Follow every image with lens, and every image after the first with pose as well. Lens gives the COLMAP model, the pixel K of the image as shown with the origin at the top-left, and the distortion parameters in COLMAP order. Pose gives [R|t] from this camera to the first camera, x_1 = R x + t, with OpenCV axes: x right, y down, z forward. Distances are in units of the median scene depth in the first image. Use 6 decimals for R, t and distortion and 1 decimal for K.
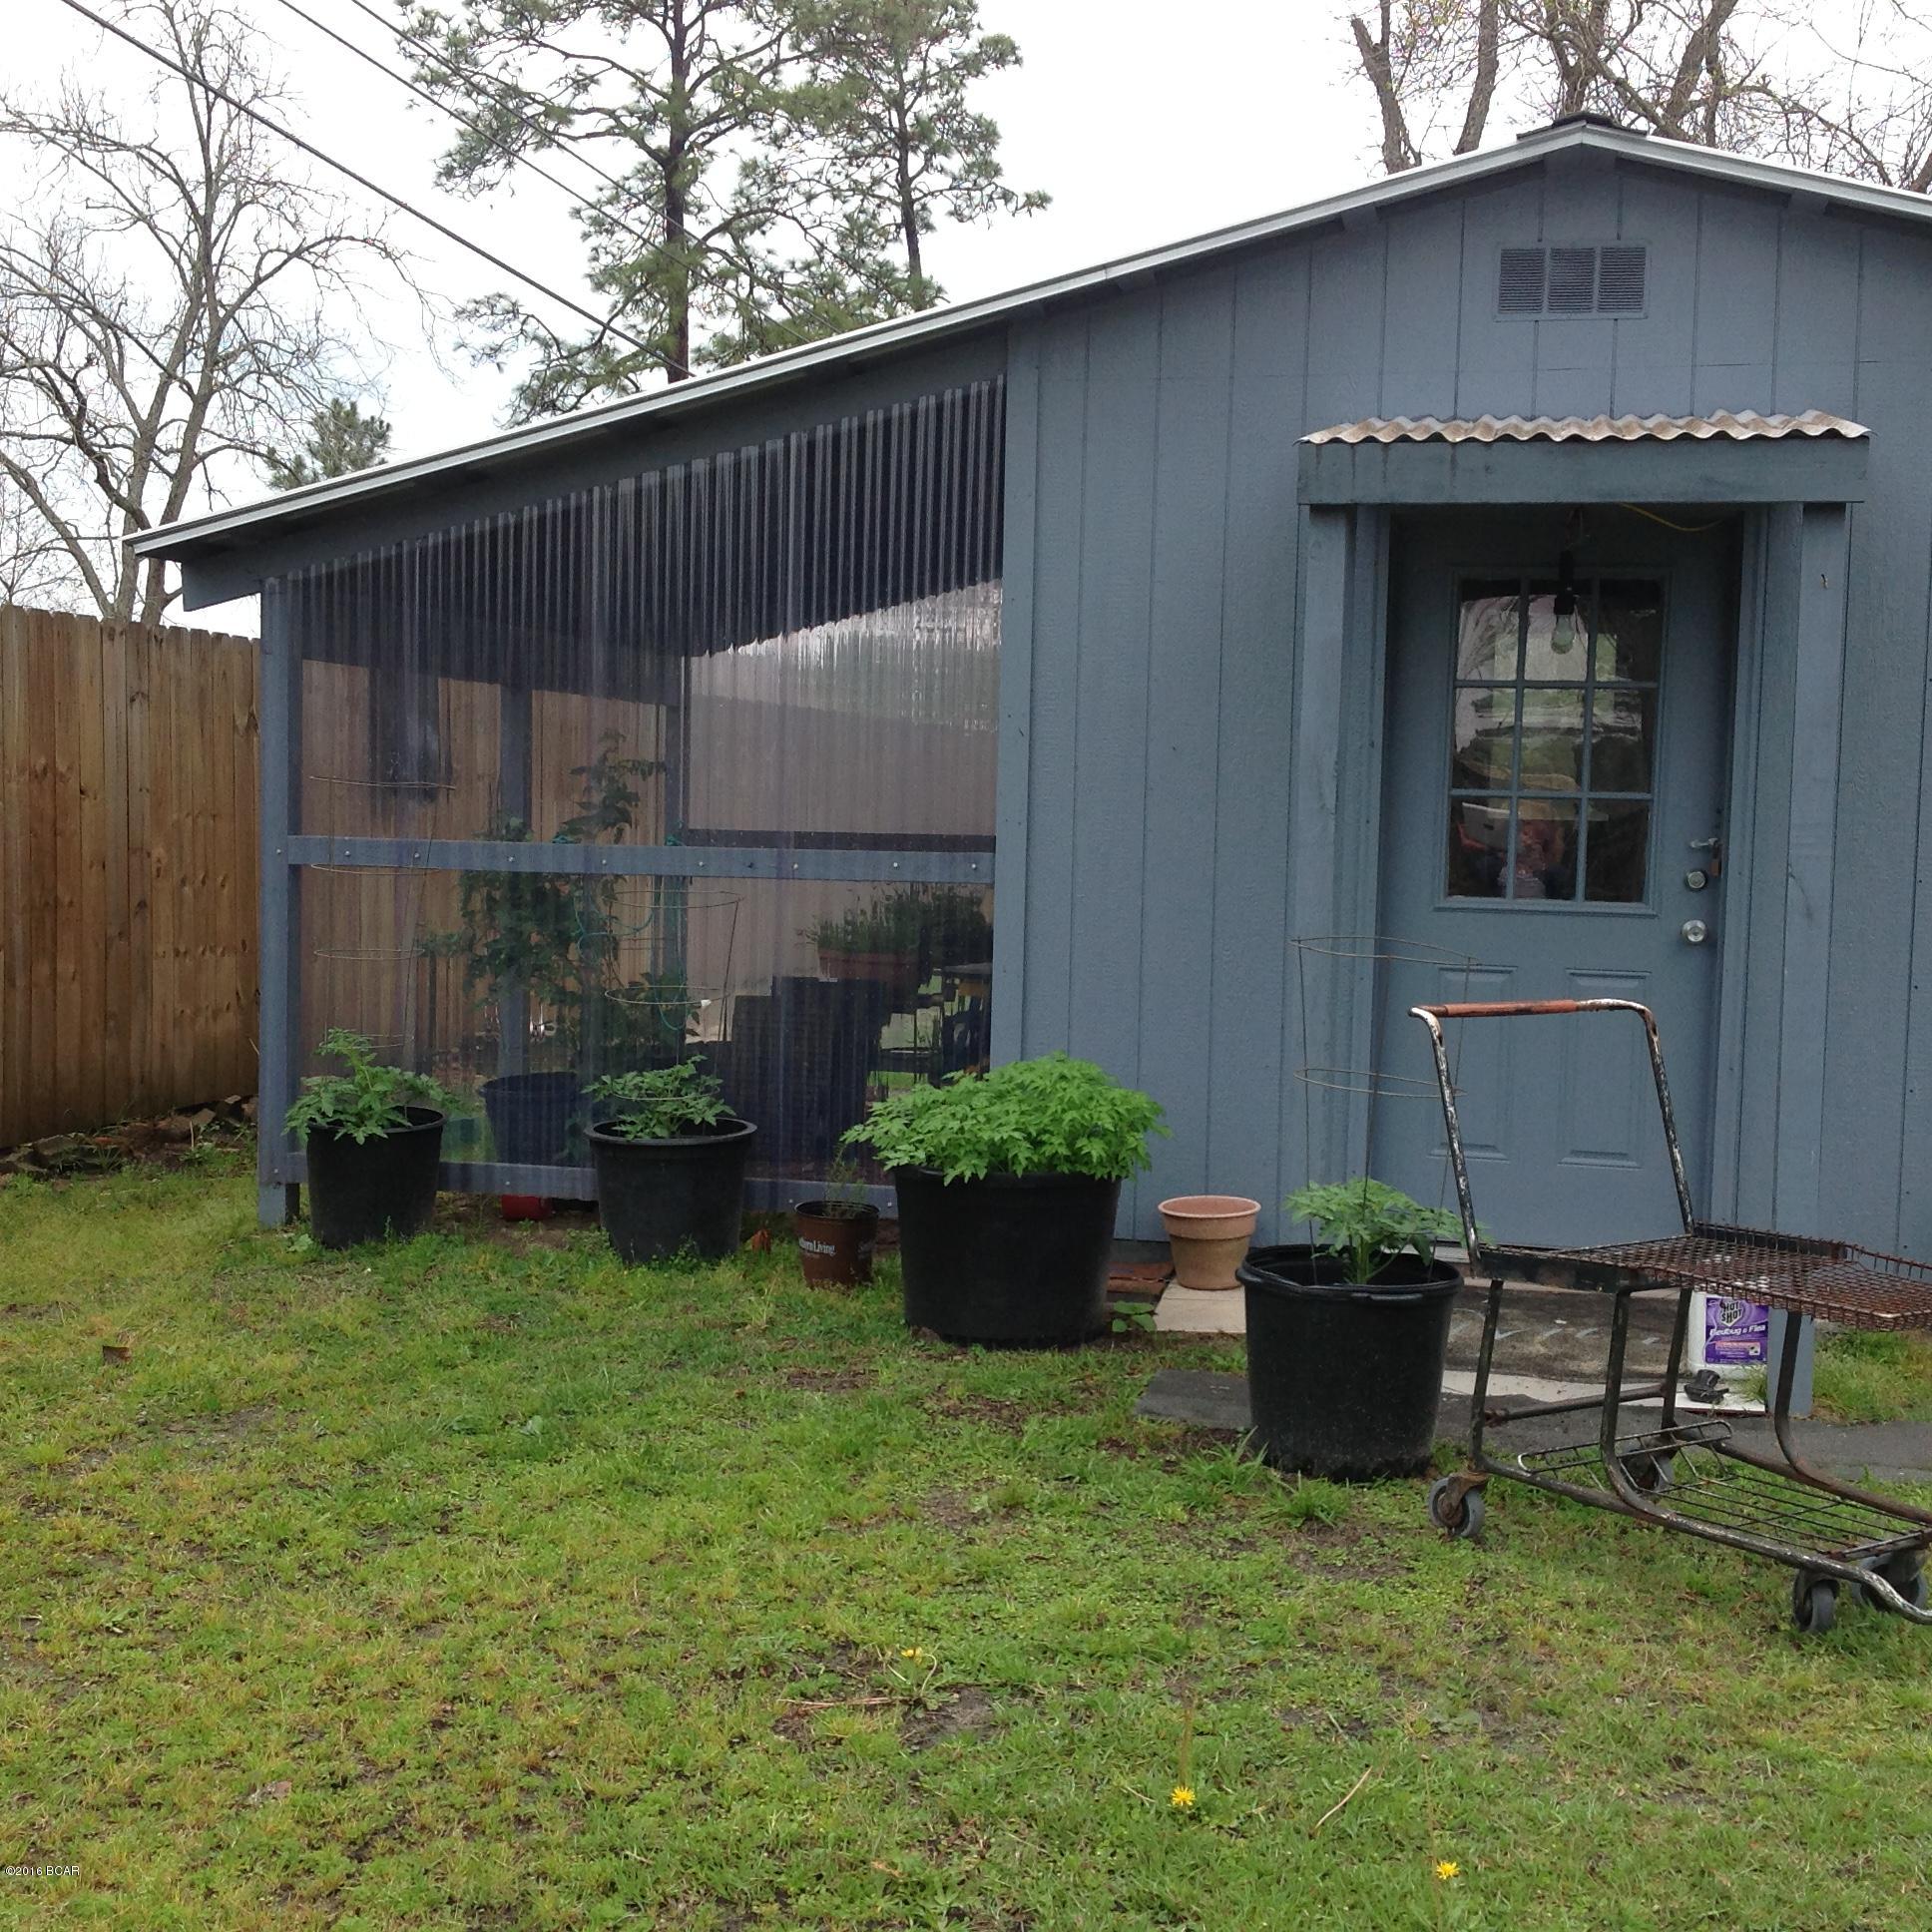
lens RADIAL K [[2449.9, 0, 966.0], [0, 2449.9, 966.0], [0, 0, 1]] dist [0.173310, -0.383291]
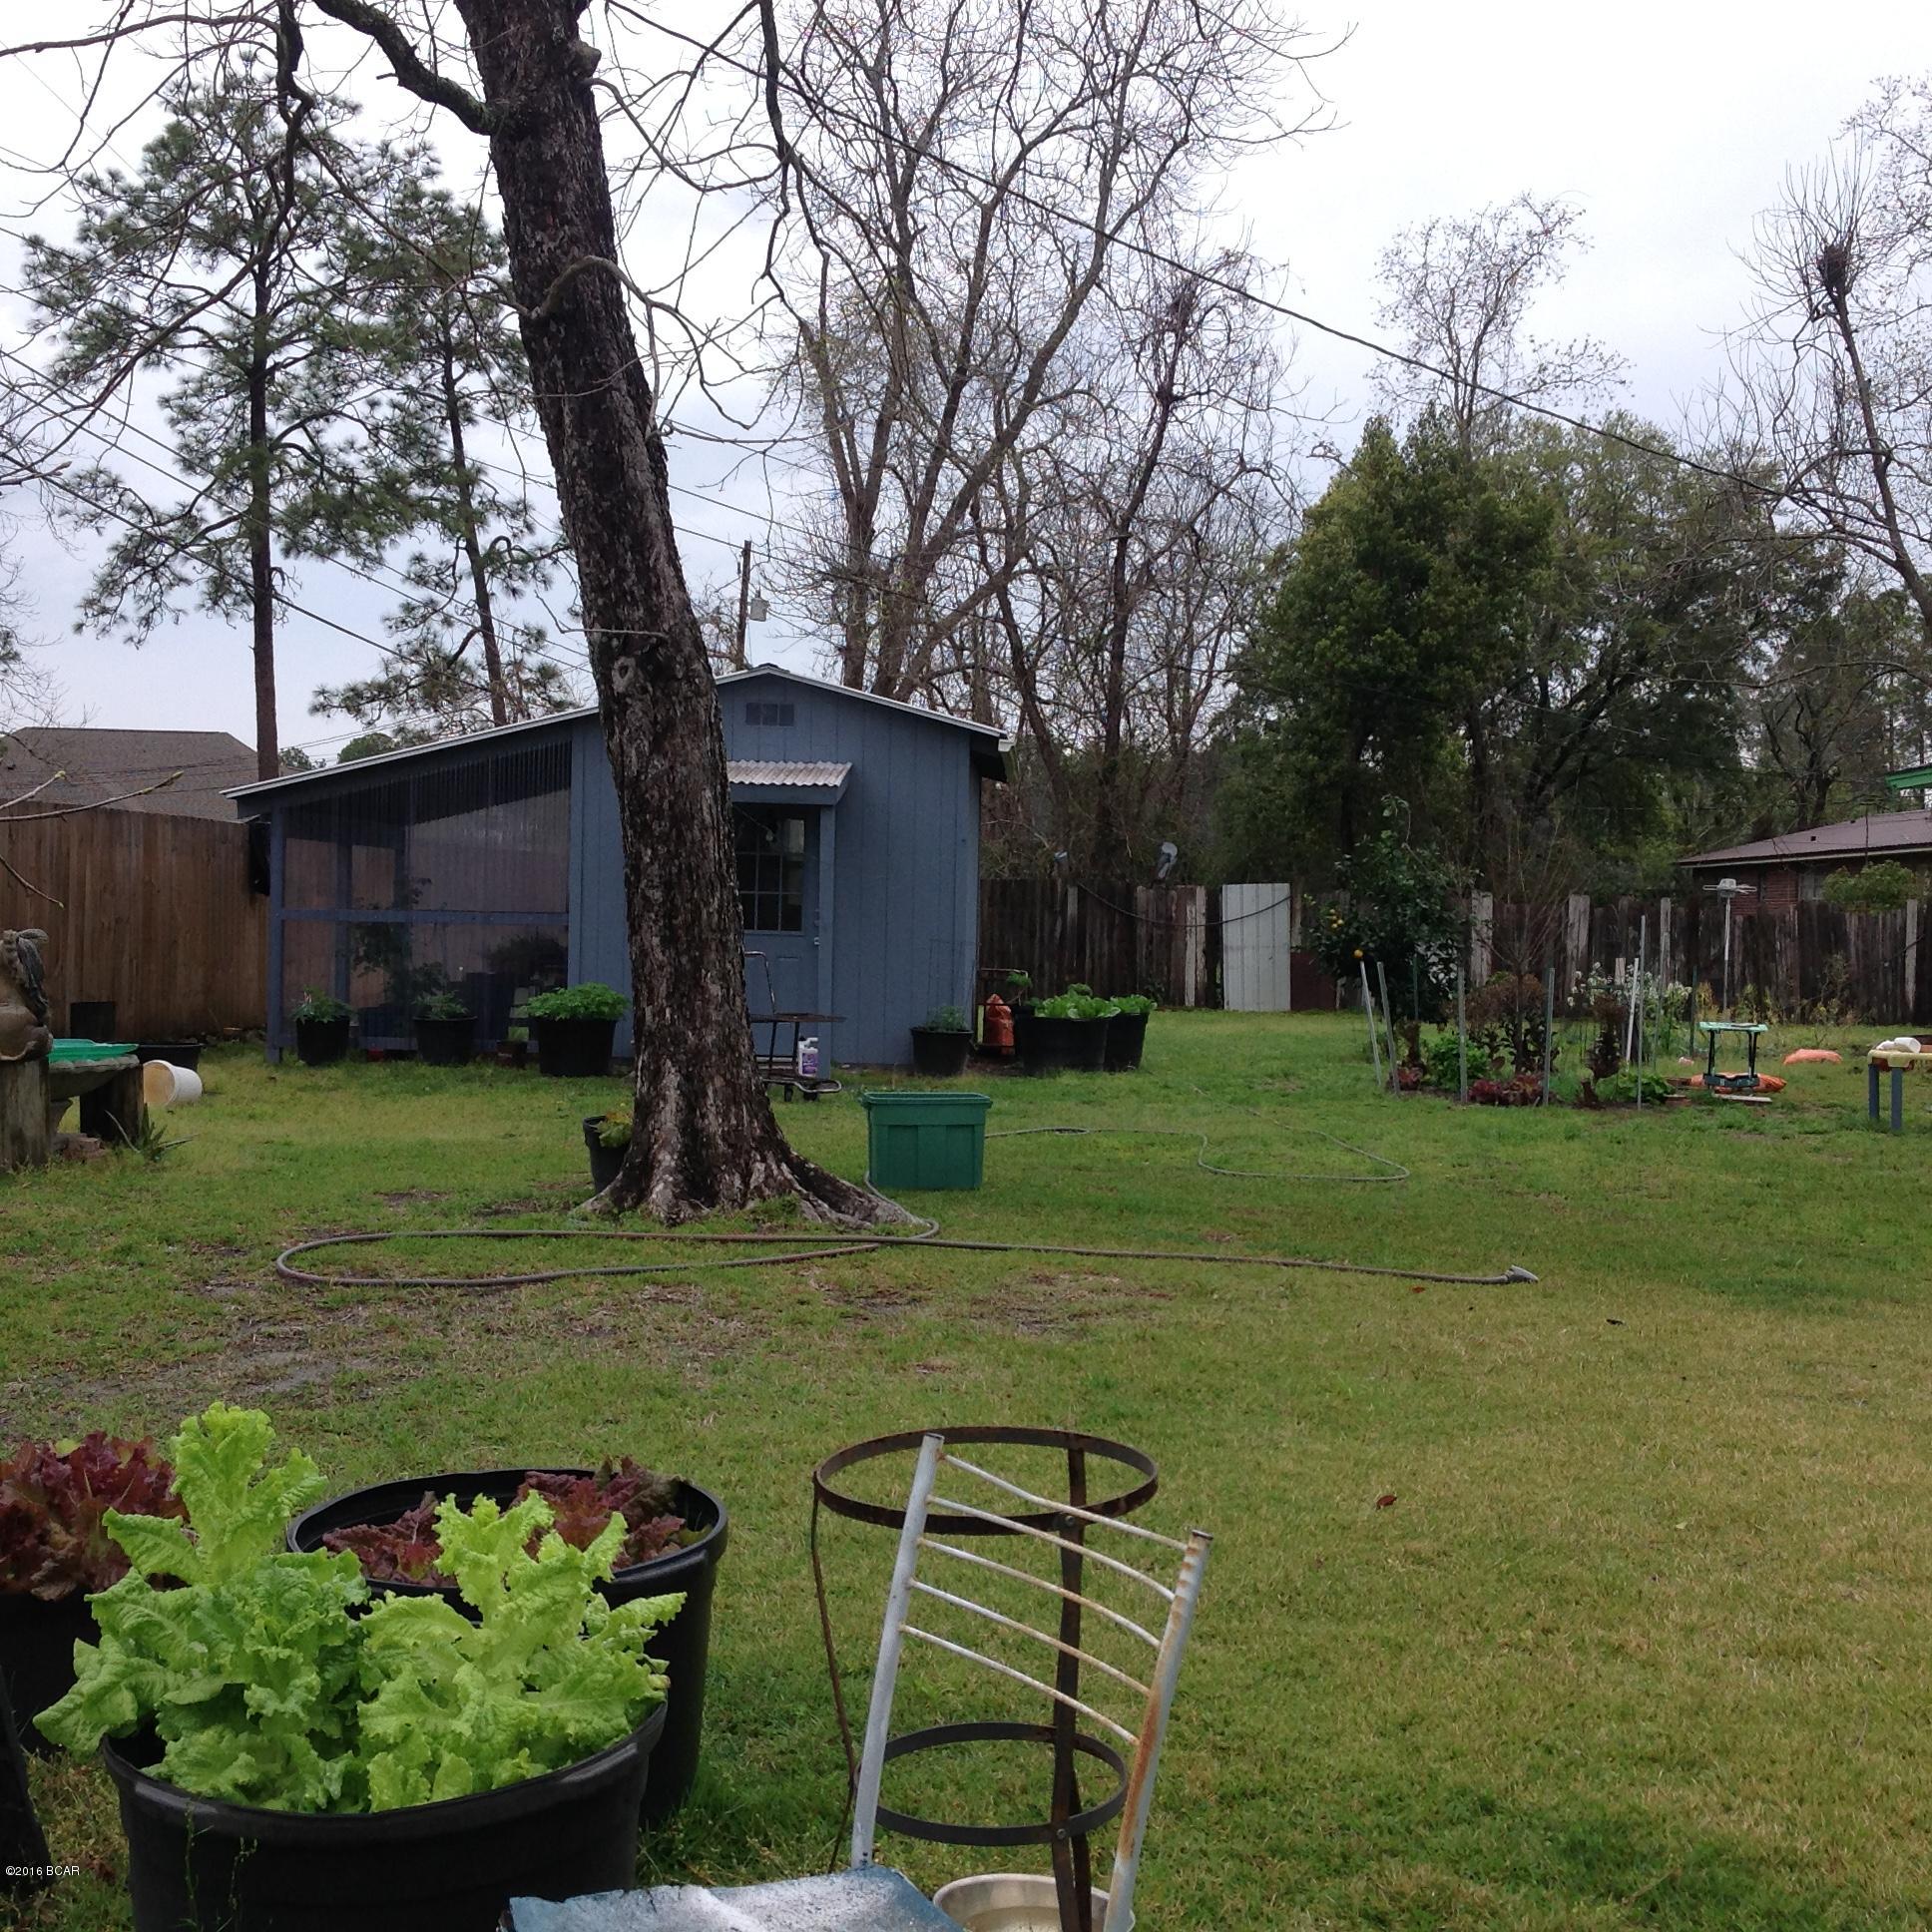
lens RADIAL K [[2449.9, 0, 966.0], [0, 2449.9, 966.0], [0, 0, 1]] dist [0.173310, -0.383291]
pose [[0.981488, 0.000254, 0.191525, -0.010516], [0.007633, 0.999153, -0.040441, 0.016673], [-0.191373, 0.041154, 0.980654, -0.233990]]
